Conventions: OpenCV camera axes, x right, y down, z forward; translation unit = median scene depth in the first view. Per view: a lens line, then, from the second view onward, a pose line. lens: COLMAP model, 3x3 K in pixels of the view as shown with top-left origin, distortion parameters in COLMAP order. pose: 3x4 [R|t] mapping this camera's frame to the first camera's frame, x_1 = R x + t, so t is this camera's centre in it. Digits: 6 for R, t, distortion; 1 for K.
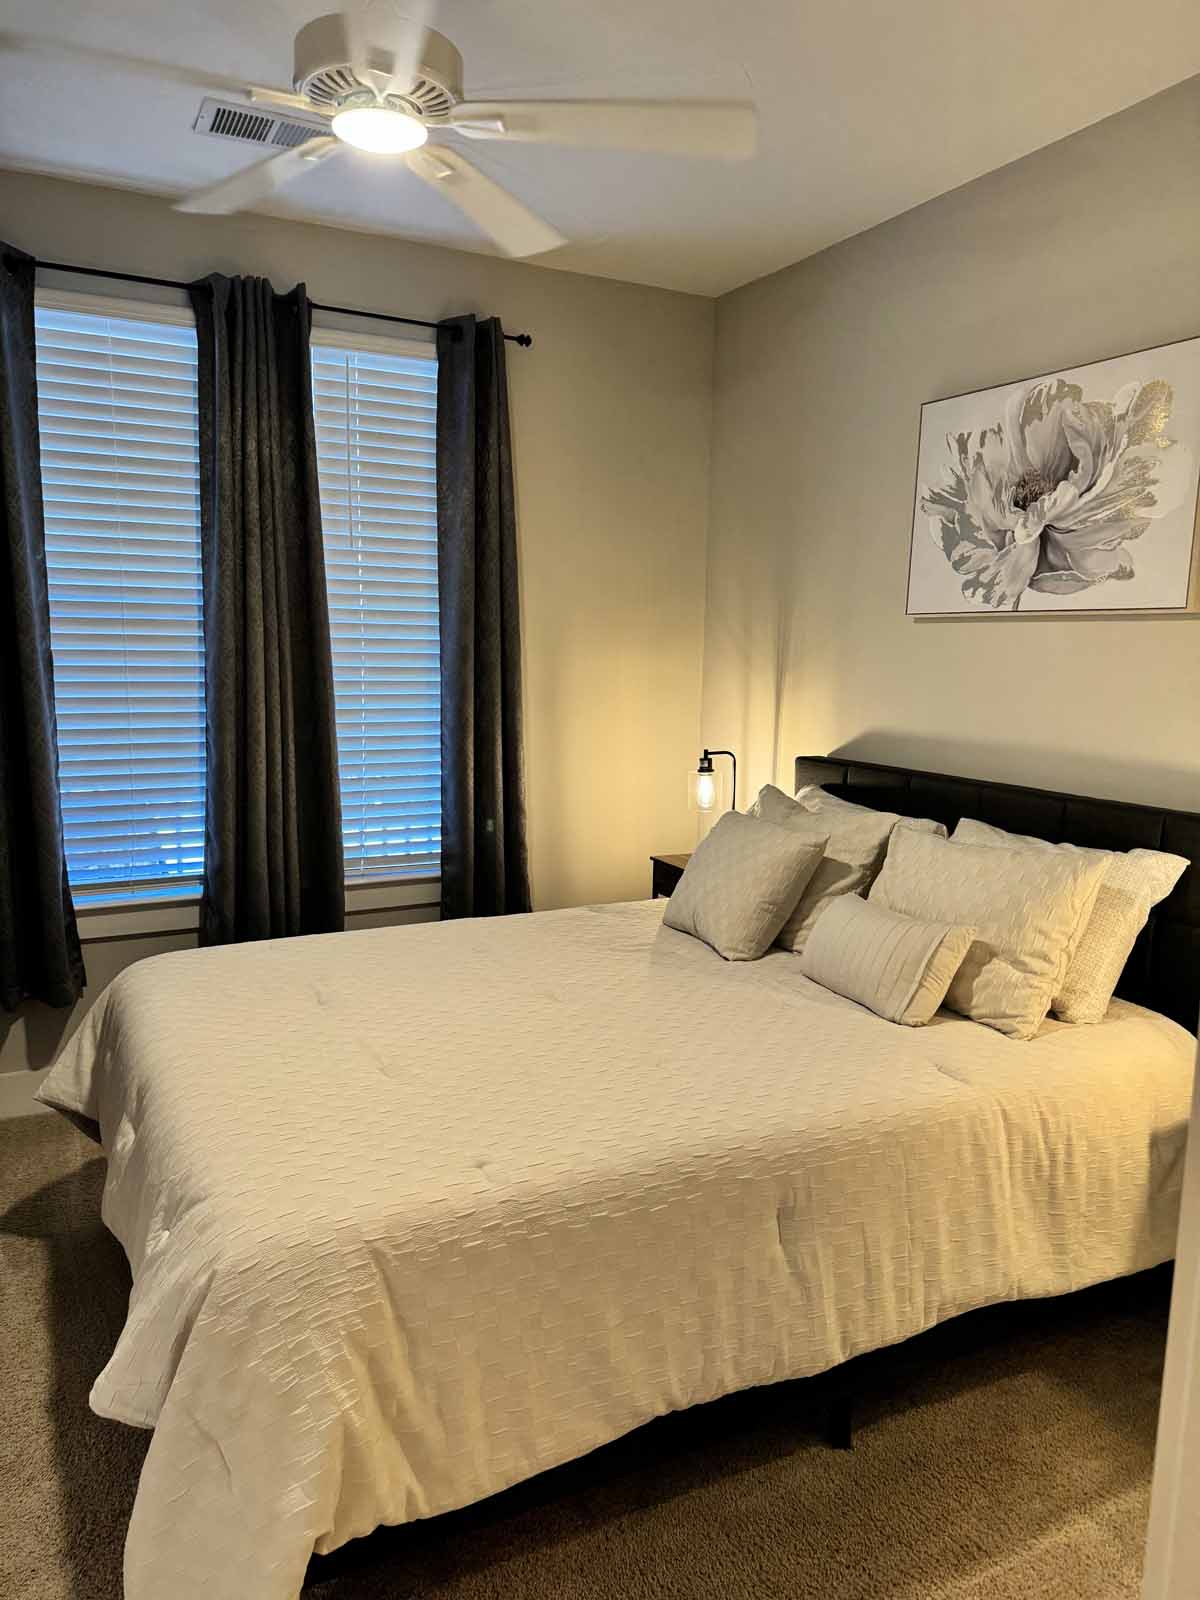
lens RADIAL K [[1125.4, 0, 584.5], [0, 1125.4, 810.7], [0, 0, 1]] dist [0.036794, -0.052194]
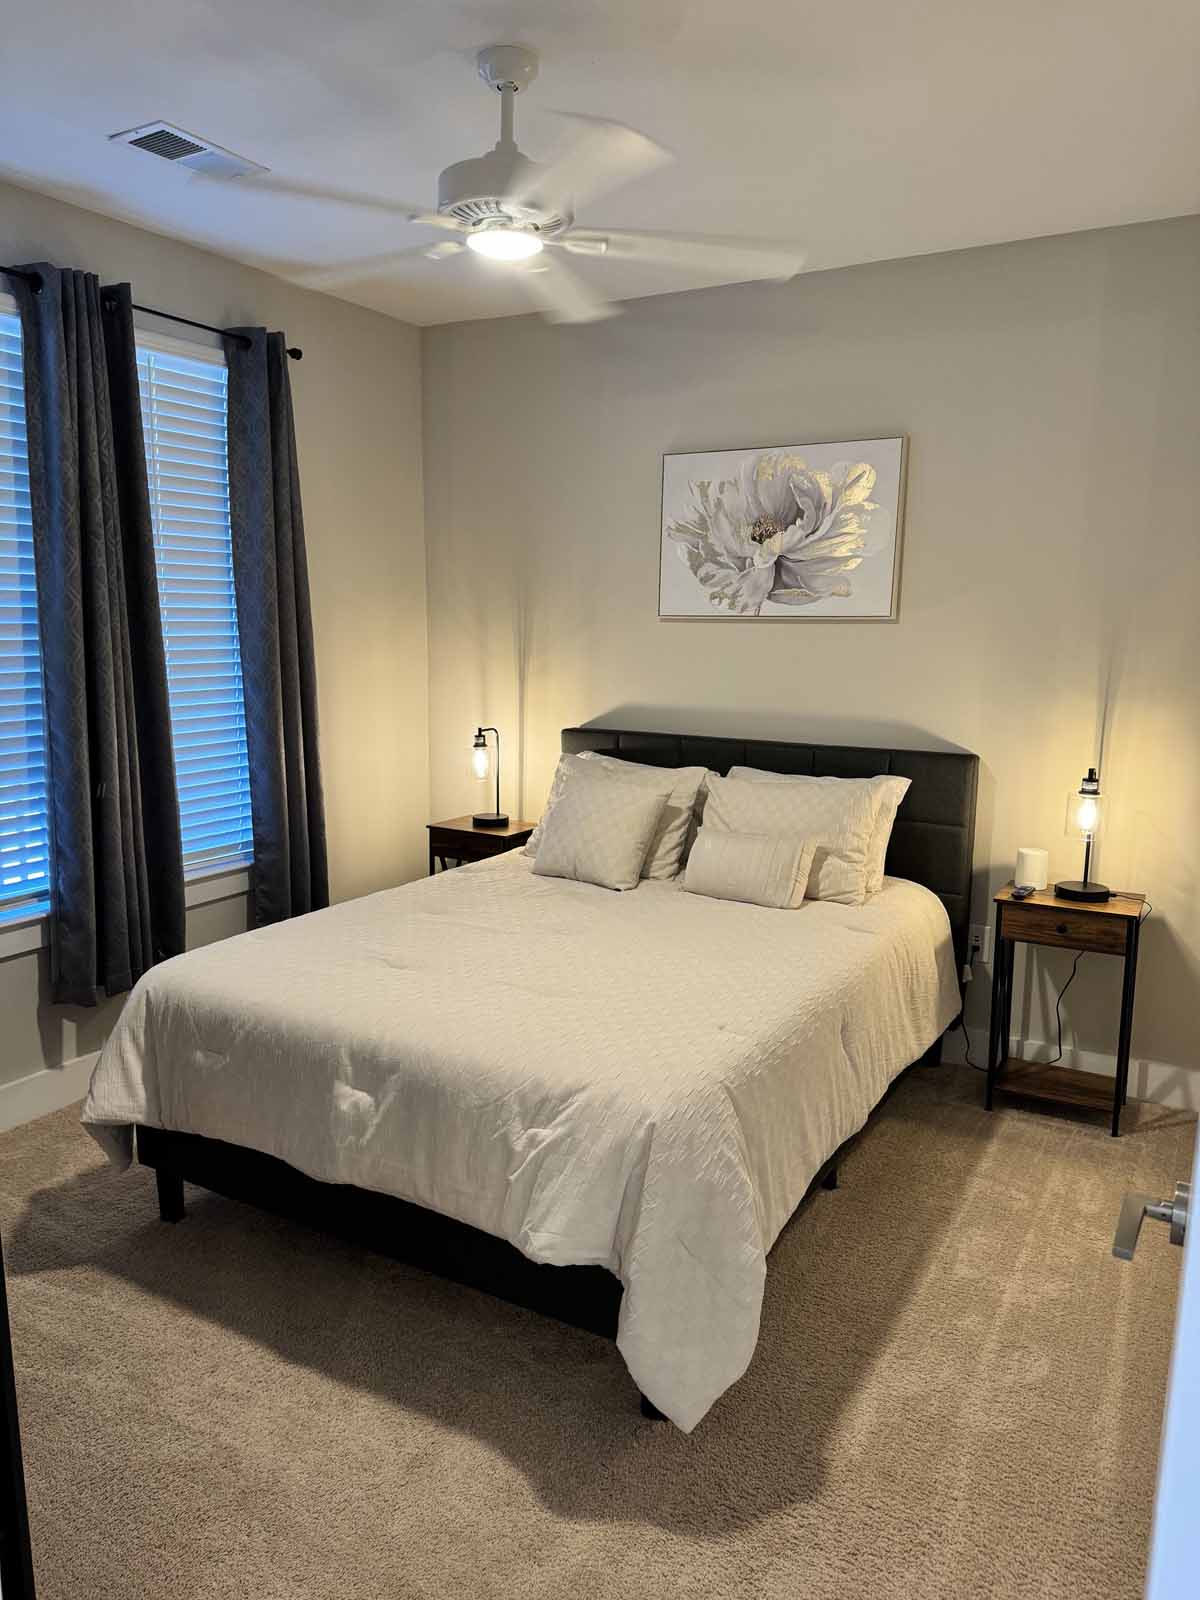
lens RADIAL K [[1125.4, 0, 594.7], [0, 1125.4, 804.5], [0, 0, 1]] dist [0.036794, -0.052194]
pose [[0.837855, -0.095460, 0.537482, -0.552030], [0.082908, 0.995422, 0.047552, -0.026754], [-0.539561, 0.004720, 0.841934, -0.062310]]
